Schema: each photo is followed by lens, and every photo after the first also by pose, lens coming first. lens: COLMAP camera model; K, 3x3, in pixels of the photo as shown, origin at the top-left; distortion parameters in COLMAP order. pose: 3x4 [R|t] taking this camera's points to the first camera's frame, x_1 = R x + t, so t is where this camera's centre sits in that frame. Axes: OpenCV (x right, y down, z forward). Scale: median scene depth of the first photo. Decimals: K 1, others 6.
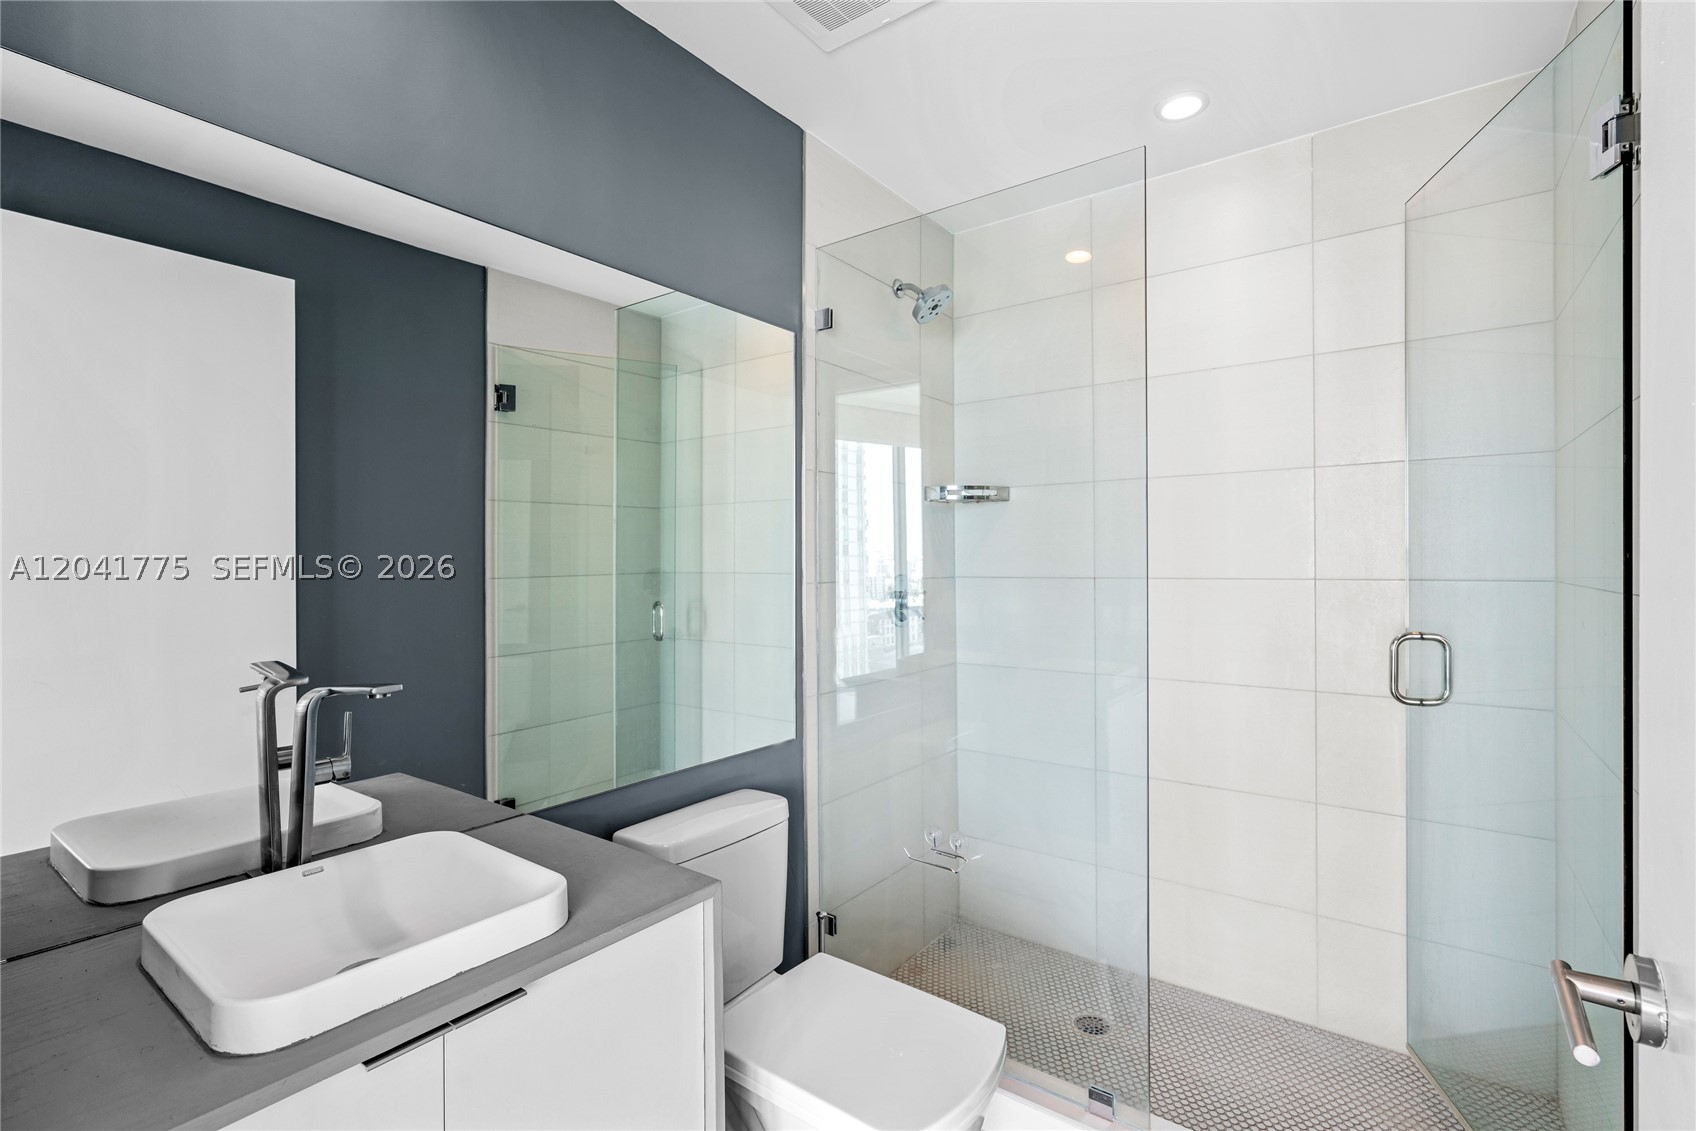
lens RADIAL K [[763.9, 0, 848.4], [0, 763.9, 563.8], [0, 0, 1]] dist [-0.006087, 0.002690]
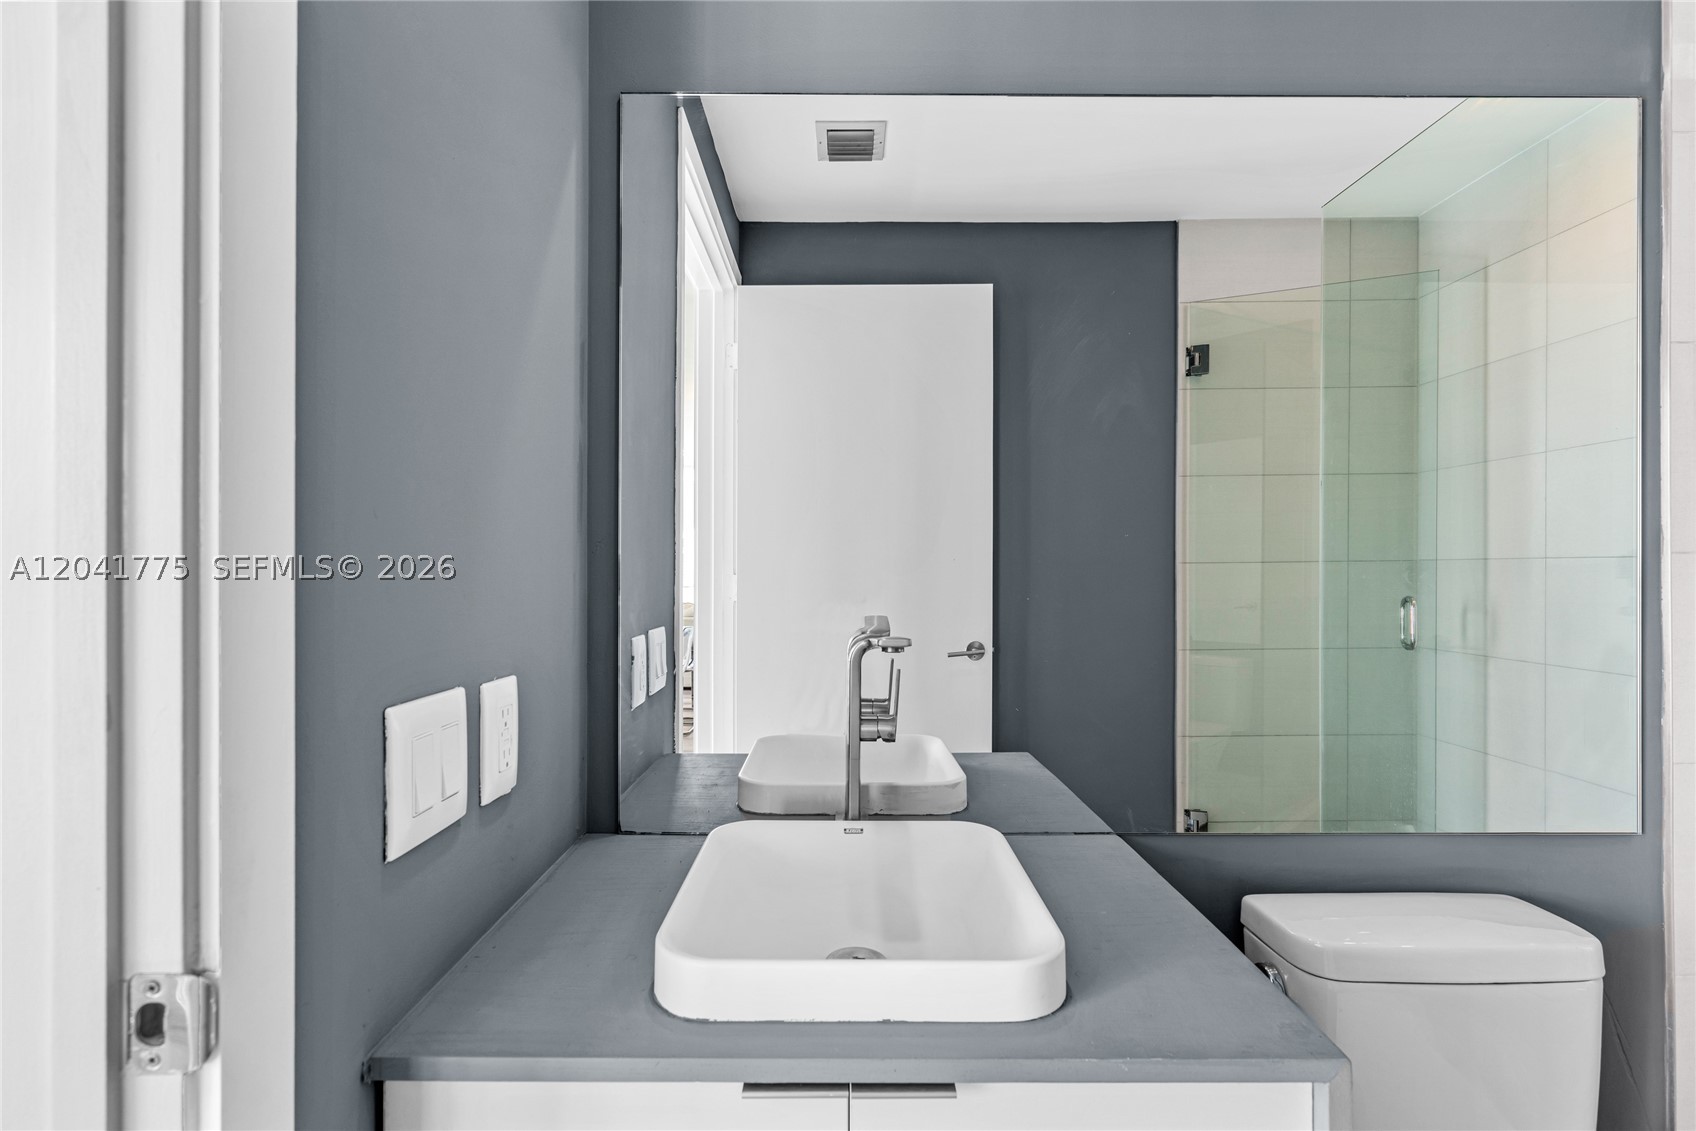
lens RADIAL K [[763.9, 0, 850.3], [0, 763.9, 564.8], [0, 0, 1]] dist [-0.006087, 0.002690]
pose [[0.601582, -0.000517, -0.798811, 0.017375], [-0.003096, 0.999991, -0.002979, 0.025689], [0.798805, 0.004265, 0.601575, 0.142583]]
